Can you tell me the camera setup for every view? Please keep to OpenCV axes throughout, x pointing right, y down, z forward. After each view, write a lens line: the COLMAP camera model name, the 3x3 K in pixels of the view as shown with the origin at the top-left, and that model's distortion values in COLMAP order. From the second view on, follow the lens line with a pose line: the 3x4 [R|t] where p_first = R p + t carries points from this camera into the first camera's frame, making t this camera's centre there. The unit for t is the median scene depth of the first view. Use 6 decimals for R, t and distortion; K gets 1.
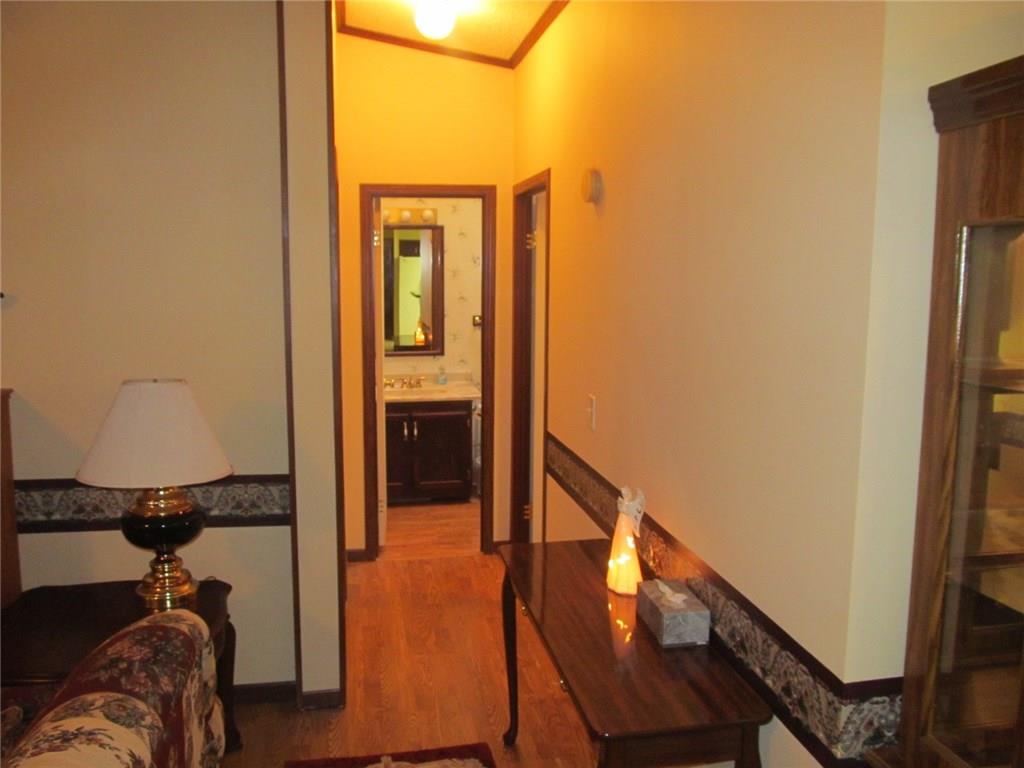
lens RADIAL K [[849.3, 0, 512.0], [0, 849.3, 384.0], [0, 0, 1]] dist [-0.051712, 0.012917]
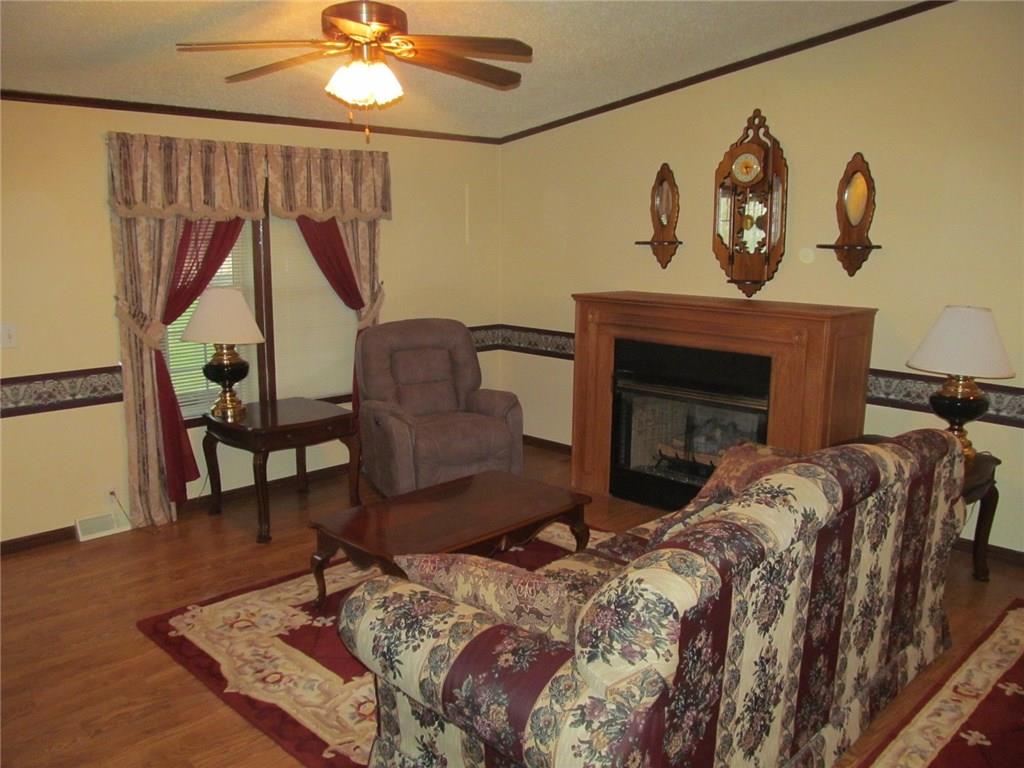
lens RADIAL K [[849.3, 0, 512.0], [0, 849.3, 384.0], [0, 0, 1]] dist [-0.051712, 0.012917]
pose [[0.574698, 0.152529, -0.804025, 0.291811], [-0.115385, 0.987765, 0.104911, 0.062039], [0.810190, 0.032480, 0.585266, -0.465790]]
